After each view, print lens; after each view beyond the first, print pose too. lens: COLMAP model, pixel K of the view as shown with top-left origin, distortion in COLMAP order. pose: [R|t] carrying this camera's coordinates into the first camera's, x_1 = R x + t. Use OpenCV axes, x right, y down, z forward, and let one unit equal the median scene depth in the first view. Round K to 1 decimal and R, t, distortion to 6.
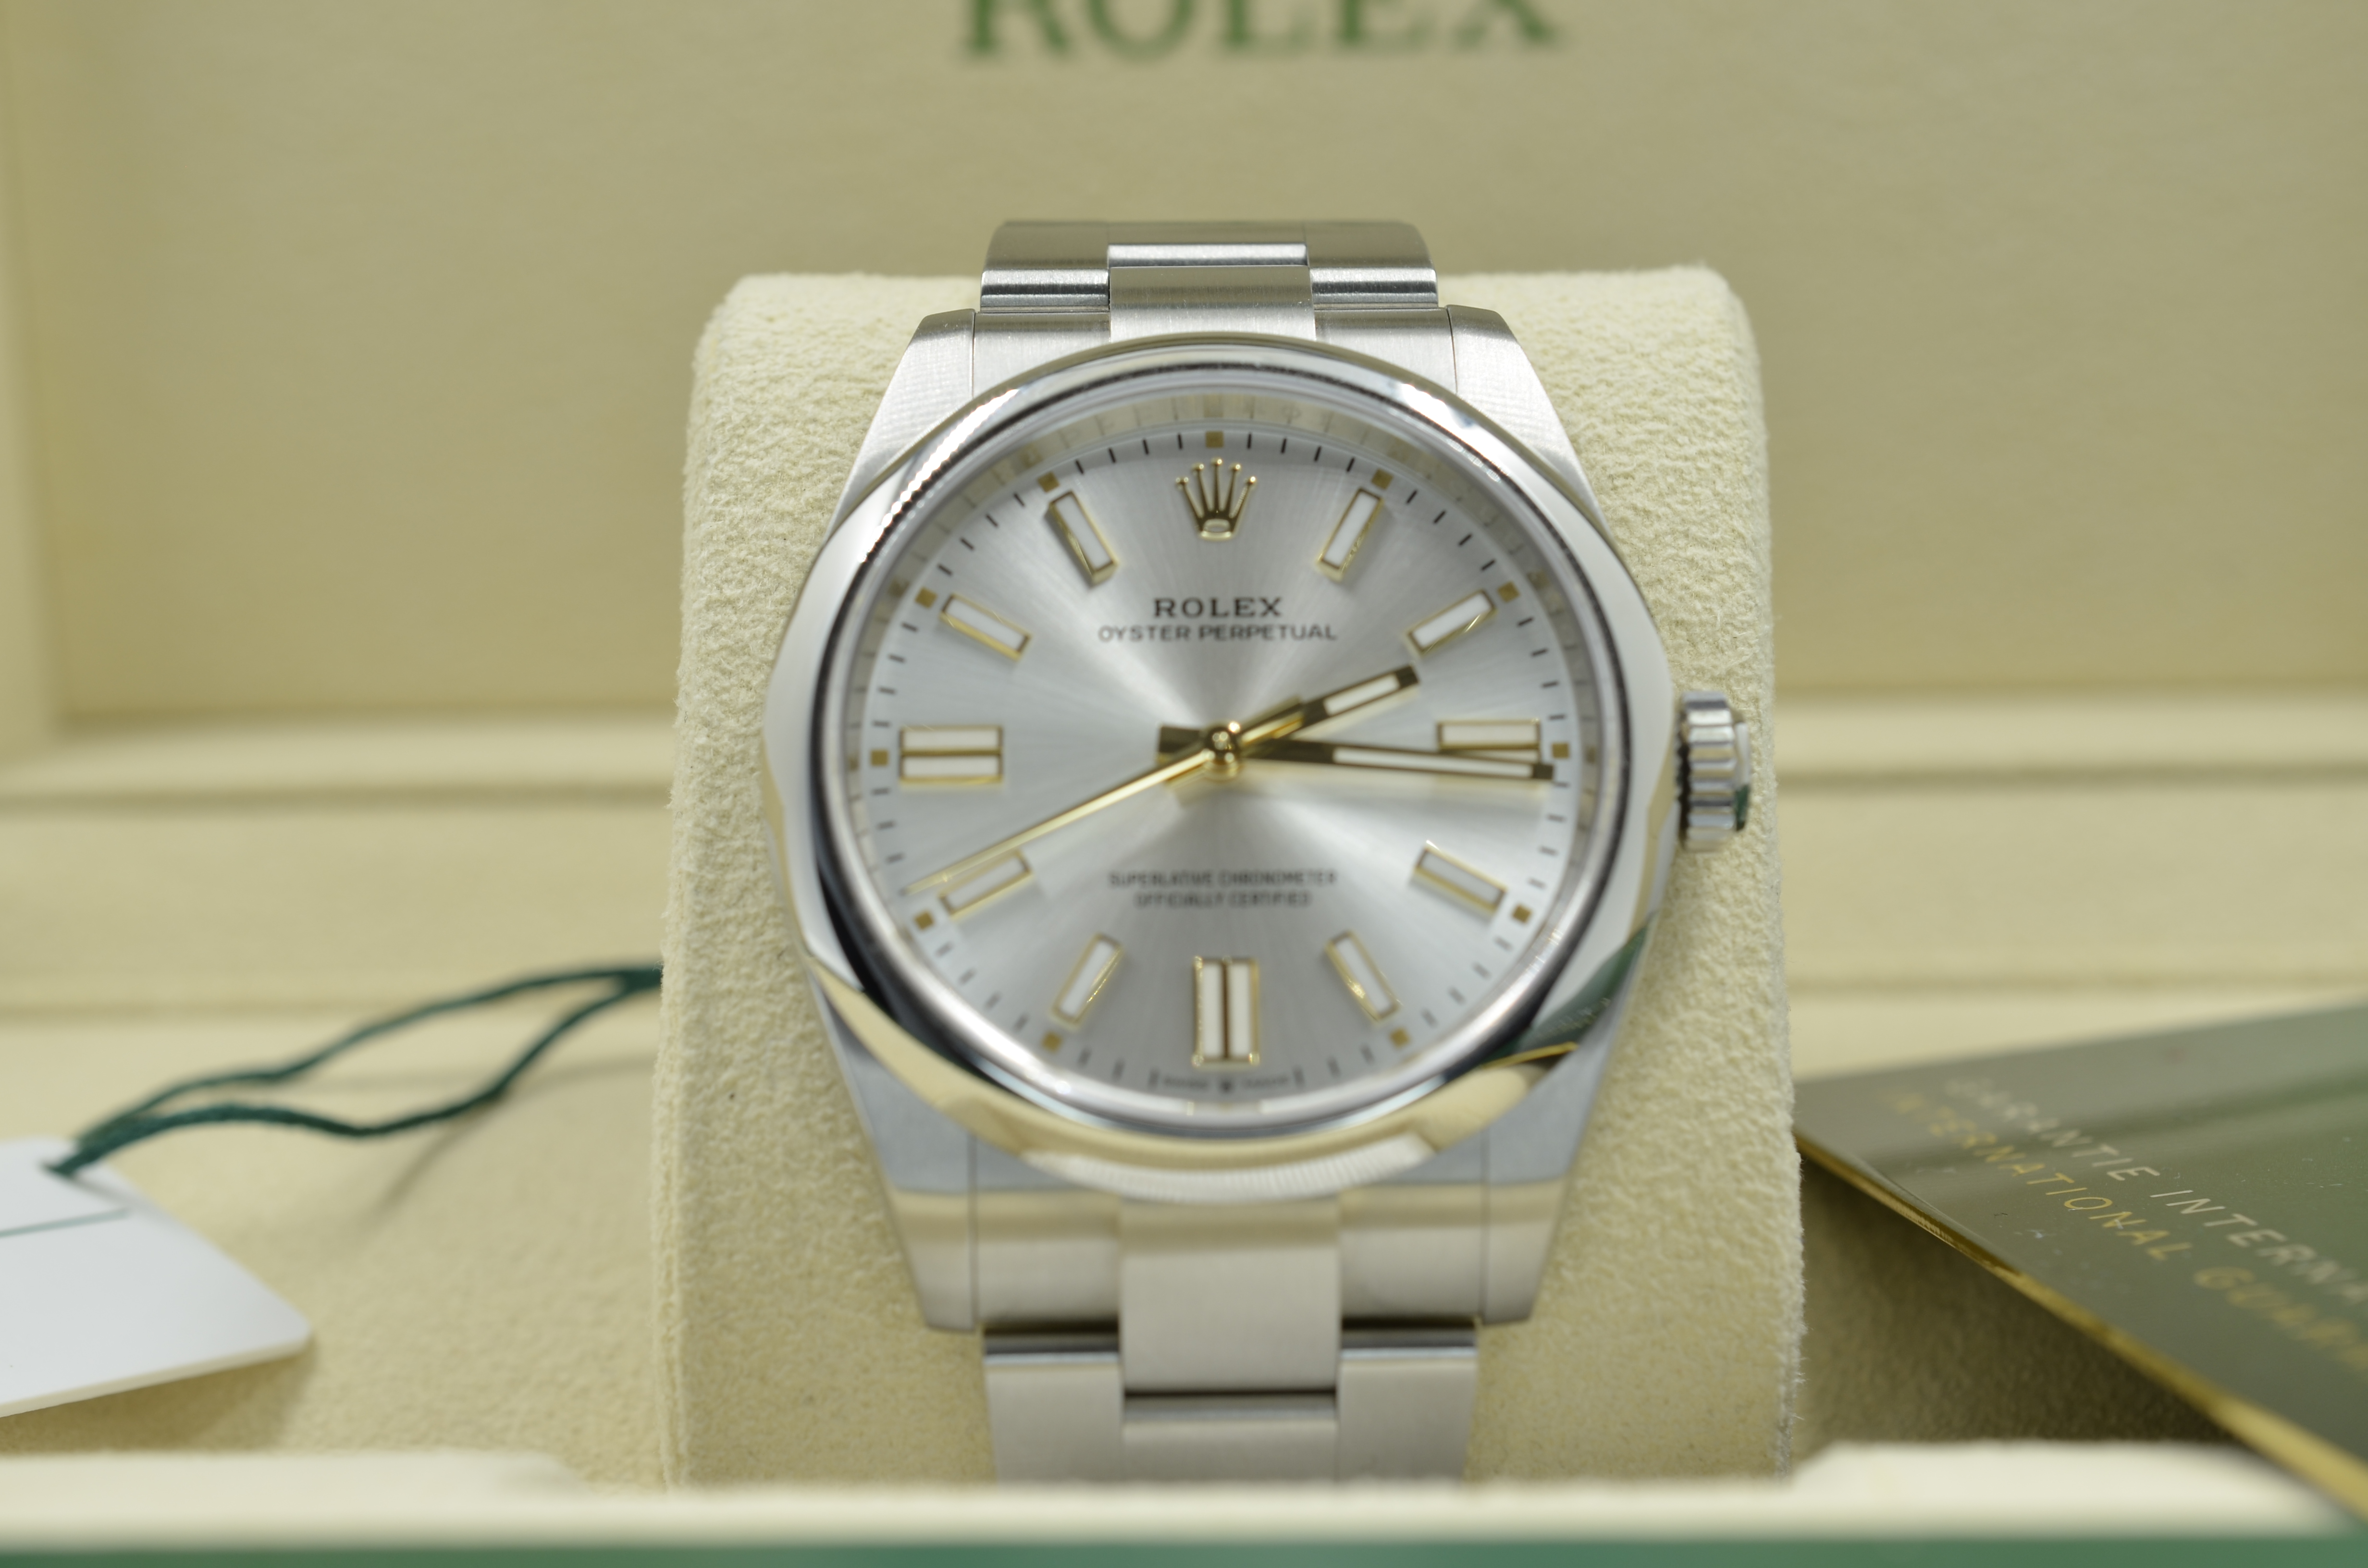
lens RADIAL K [[4247.4, 0, 1184.0], [0, 4247.4, 784.0], [0, 0, 1]] dist [0.015261, 0.006795]
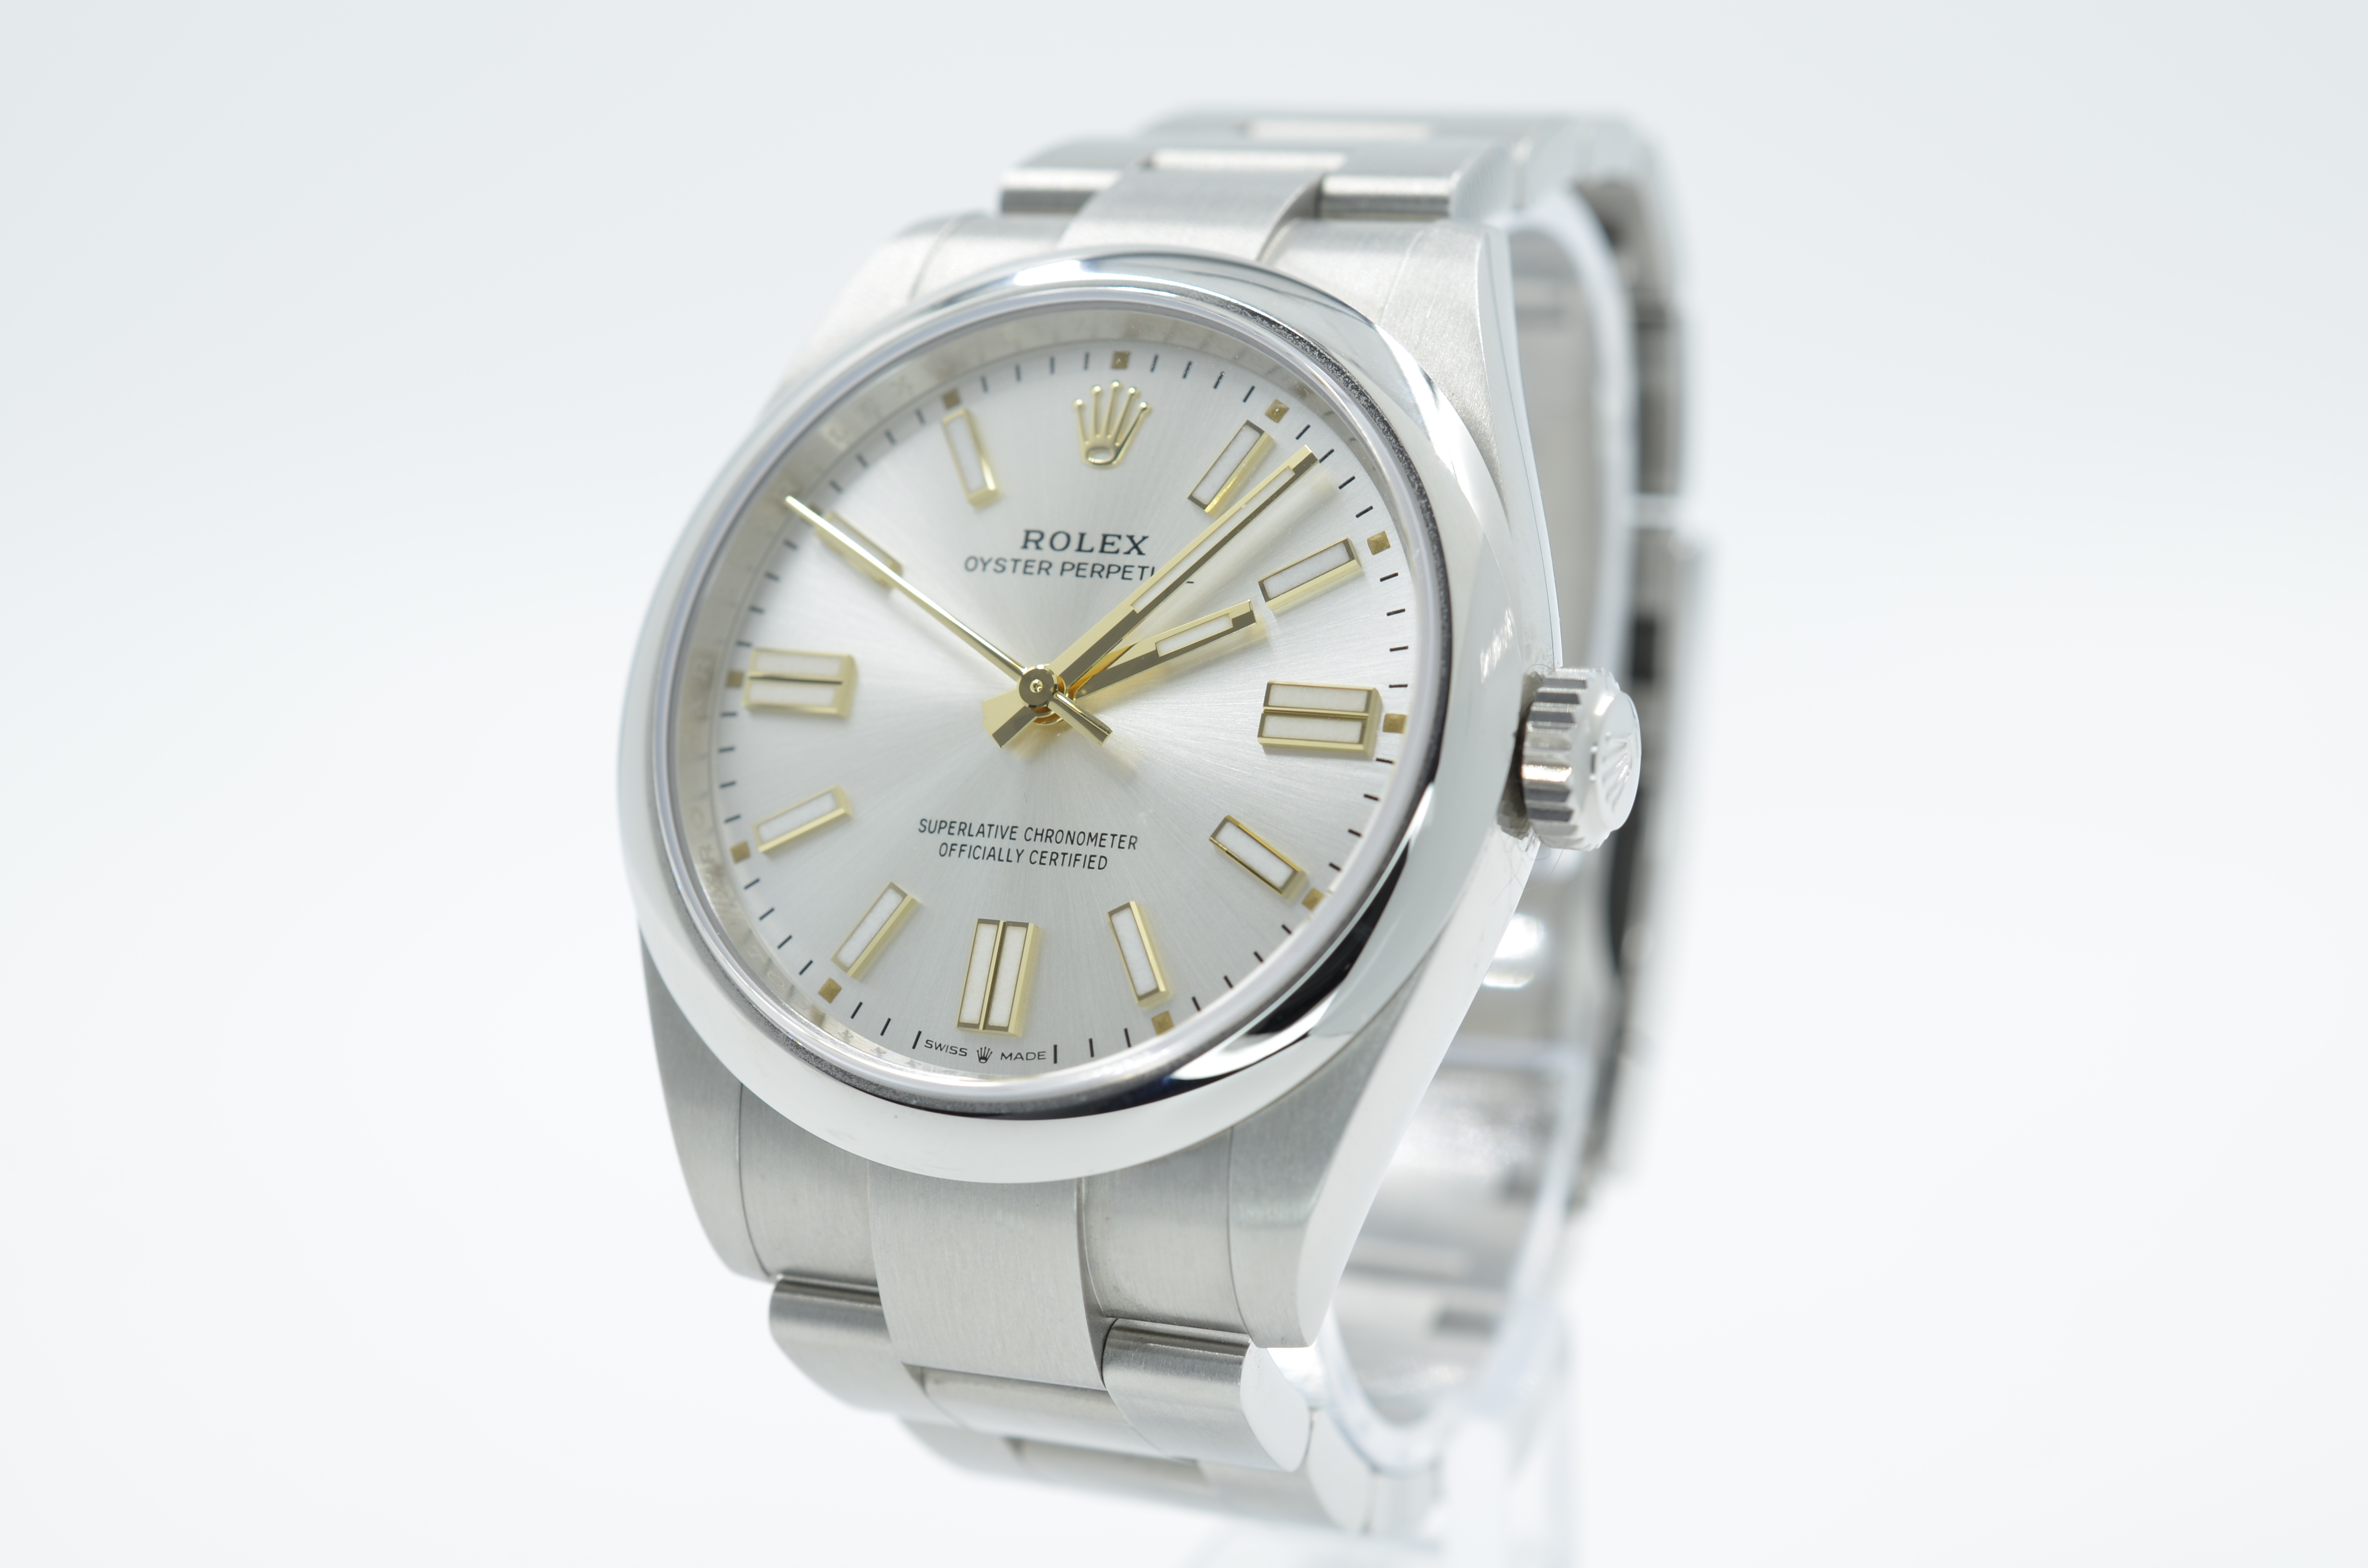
lens RADIAL K [[4247.4, 0, 1184.0], [0, 4247.4, 784.0], [0, 0, 1]] dist [0.015261, 0.006795]
pose [[0.907179, 0.079833, -0.413102, 0.423225], [-0.068930, 0.996768, 0.041256, -0.029328], [0.415061, -0.008952, 0.909750, 0.168305]]
